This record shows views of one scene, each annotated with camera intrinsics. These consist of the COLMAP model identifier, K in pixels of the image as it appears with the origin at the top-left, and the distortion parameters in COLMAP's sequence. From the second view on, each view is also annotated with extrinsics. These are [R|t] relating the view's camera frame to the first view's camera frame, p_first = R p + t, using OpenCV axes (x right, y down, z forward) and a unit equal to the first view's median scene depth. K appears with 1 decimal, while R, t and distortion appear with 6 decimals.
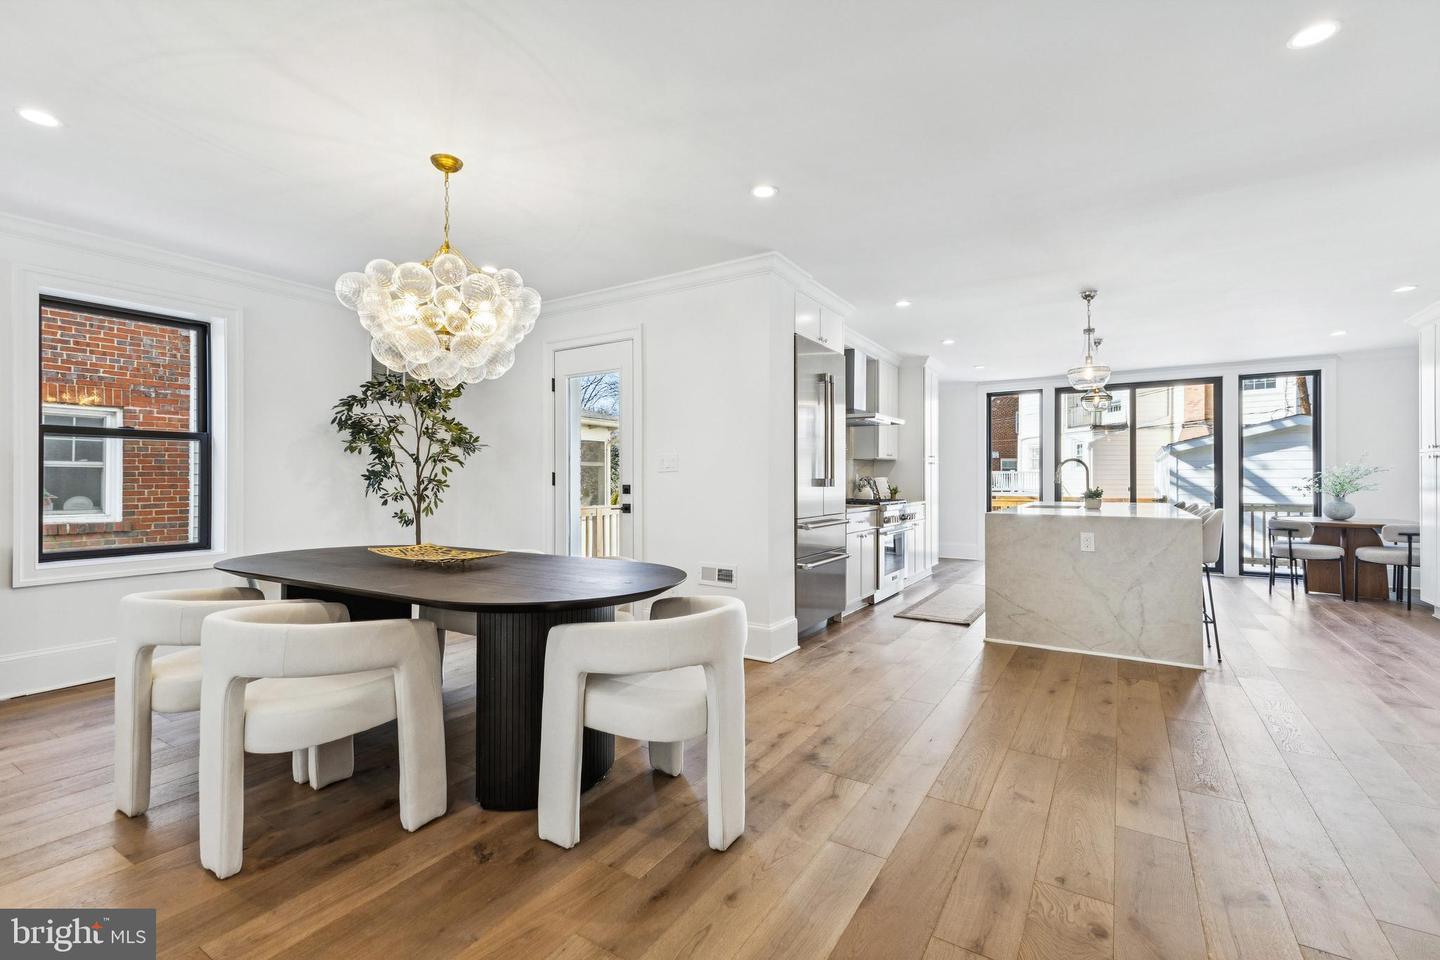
lens RADIAL K [[631.9, 0, 723.1], [0, 631.9, 453.2], [0, 0, 1]] dist [0.010903, -0.000426]
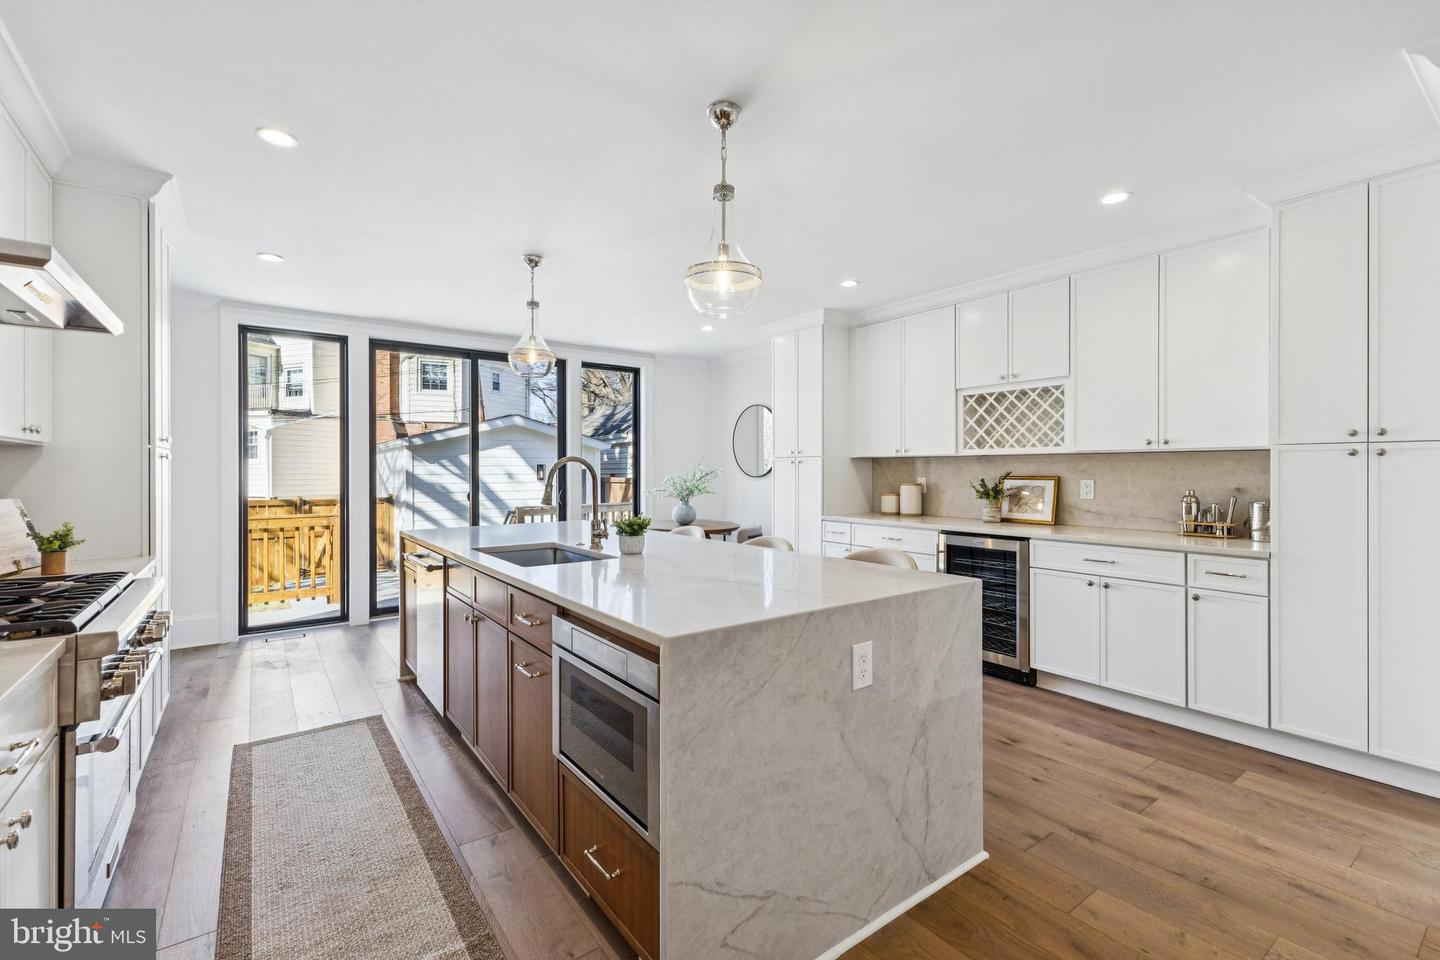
lens RADIAL K [[635.5, 0, 717.4], [0, 635.5, 471.7], [0, 0, 1]] dist [0.012923, 0.000071]
pose [[0.375403, -0.001769, 0.926860, 0.086105], [-0.037653, 0.999144, 0.017158, 0.005535], [-0.926097, -0.041340, 0.375014, 0.532709]]
